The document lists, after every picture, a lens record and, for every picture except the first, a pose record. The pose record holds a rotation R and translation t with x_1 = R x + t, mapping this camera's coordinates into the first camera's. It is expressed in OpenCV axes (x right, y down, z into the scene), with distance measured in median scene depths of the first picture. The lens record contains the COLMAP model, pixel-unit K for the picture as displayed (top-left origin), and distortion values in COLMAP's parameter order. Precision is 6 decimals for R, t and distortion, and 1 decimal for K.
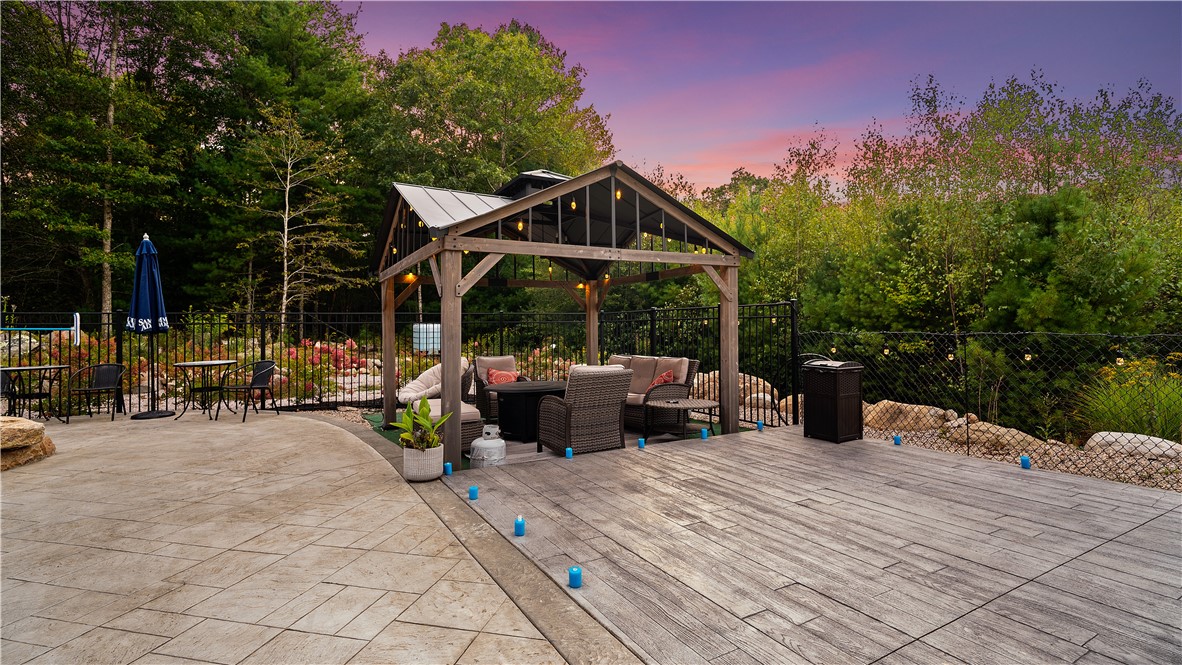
lens RADIAL K [[557.6, 0, 589.8], [0, 557.6, 329.2], [0, 0, 1]] dist [-0.003735, -0.002449]
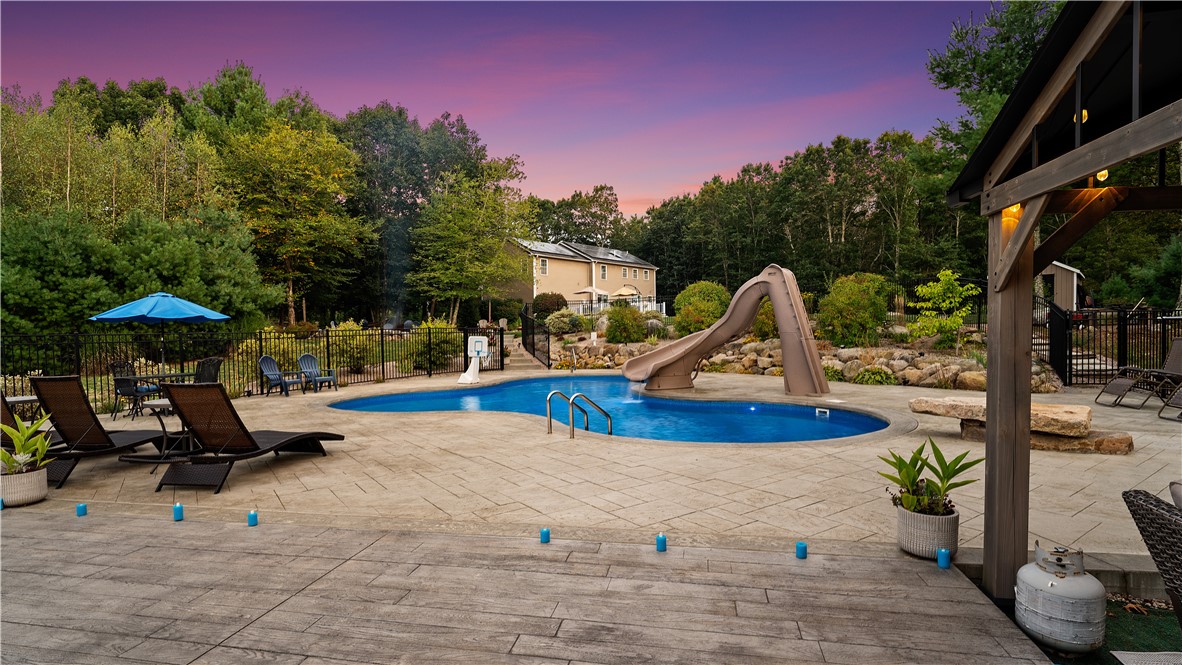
lens RADIAL K [[557.6, 0, 590.0], [0, 557.6, 339.2], [0, 0, 1]] dist [-0.003735, -0.002449]
pose [[-0.650241, 0.031112, -0.759090, 0.345462], [0.017929, 0.999511, 0.025608, -0.023897], [0.759516, 0.003041, -0.650481, 0.740485]]
